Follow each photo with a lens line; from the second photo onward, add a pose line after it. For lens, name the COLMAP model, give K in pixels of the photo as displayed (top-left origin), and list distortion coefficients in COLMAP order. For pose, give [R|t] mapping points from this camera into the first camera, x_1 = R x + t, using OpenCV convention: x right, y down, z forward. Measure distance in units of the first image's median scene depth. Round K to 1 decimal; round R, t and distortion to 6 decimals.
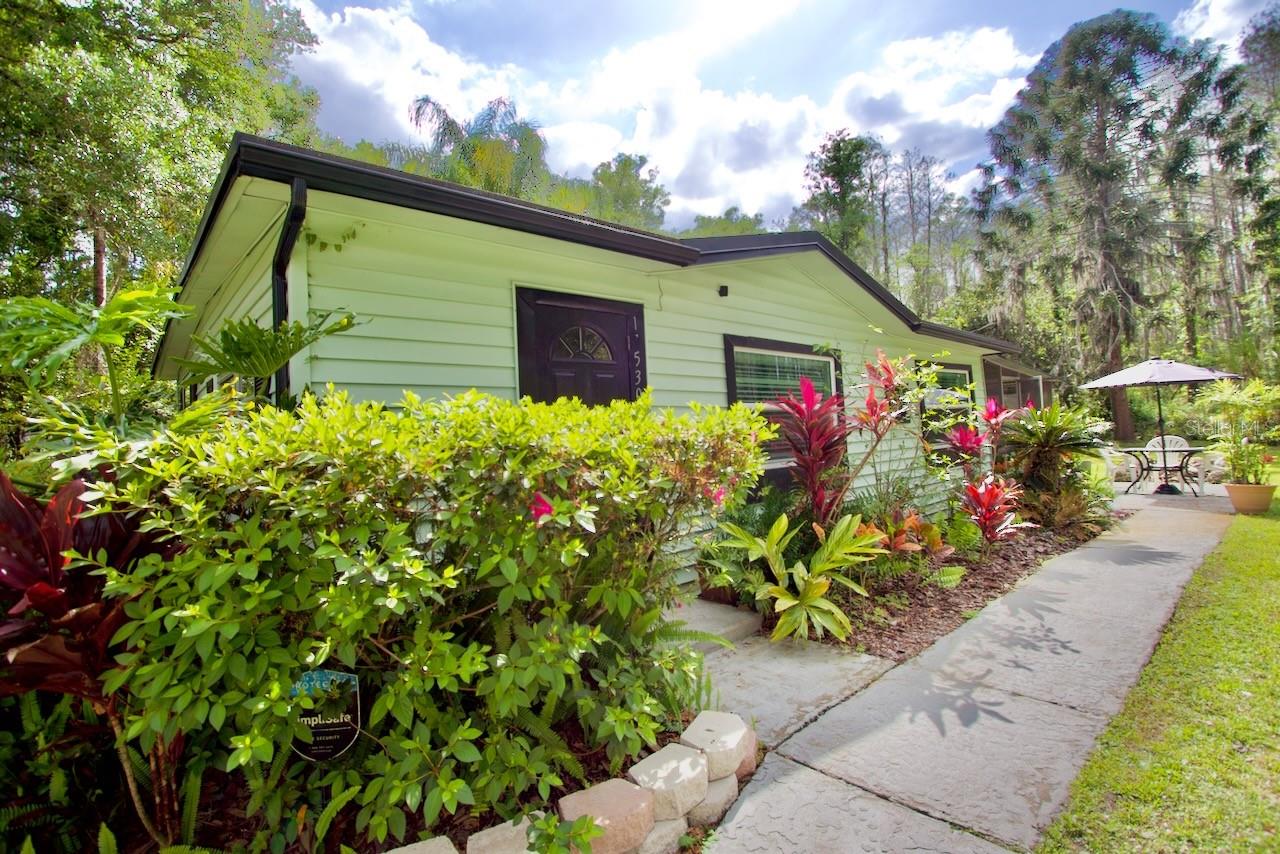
lens RADIAL K [[589.6, 0, 639.0], [0, 589.6, 429.8], [0, 0, 1]] dist [-0.017048, 0.001219]
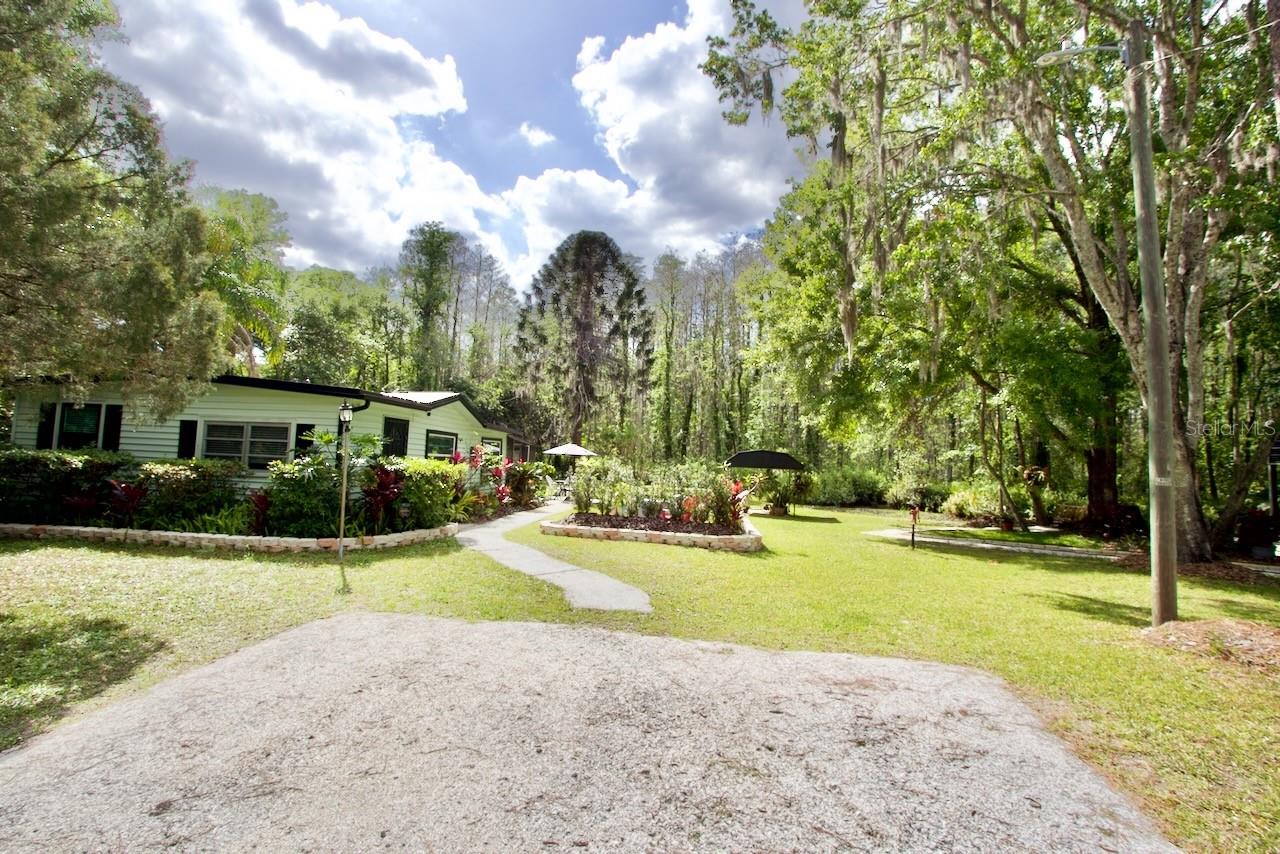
lens RADIAL K [[589.6, 0, 635.4], [0, 589.6, 417.7], [0, 0, 1]] dist [-0.017048, 0.001219]
pose [[0.728030, 0.138564, 0.671396, -0.244446], [-0.102507, 0.990353, -0.093237, -0.012976], [-0.677838, -0.000943, 0.735211, -0.417037]]
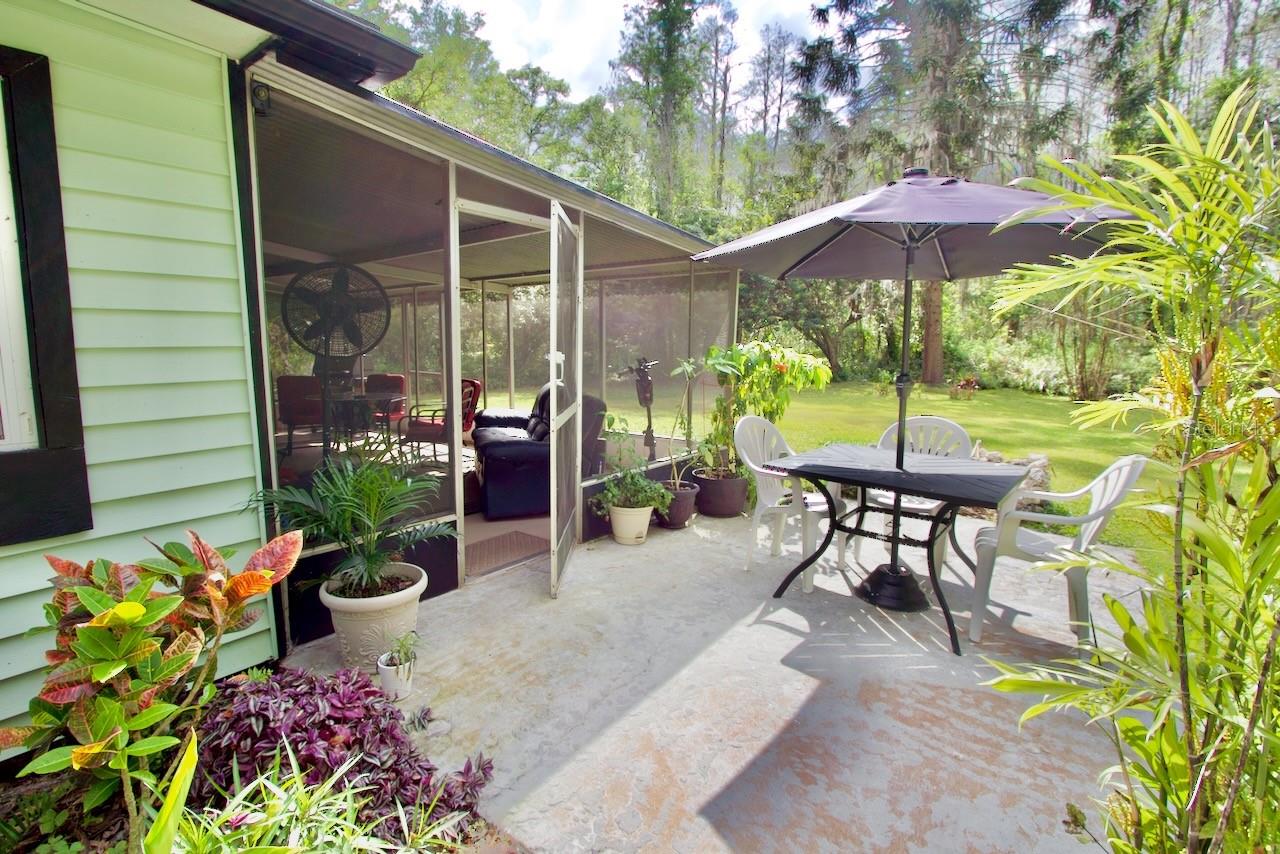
lens RADIAL K [[589.6, 0, 633.6], [0, 589.6, 421.8], [0, 0, 1]] dist [-0.017048, 0.001219]
pose [[0.979626, 0.041343, 0.196527, 0.260474], [-0.067662, 0.989313, 0.129156, -0.006989], [-0.189087, -0.139822, 0.971955, 0.267007]]
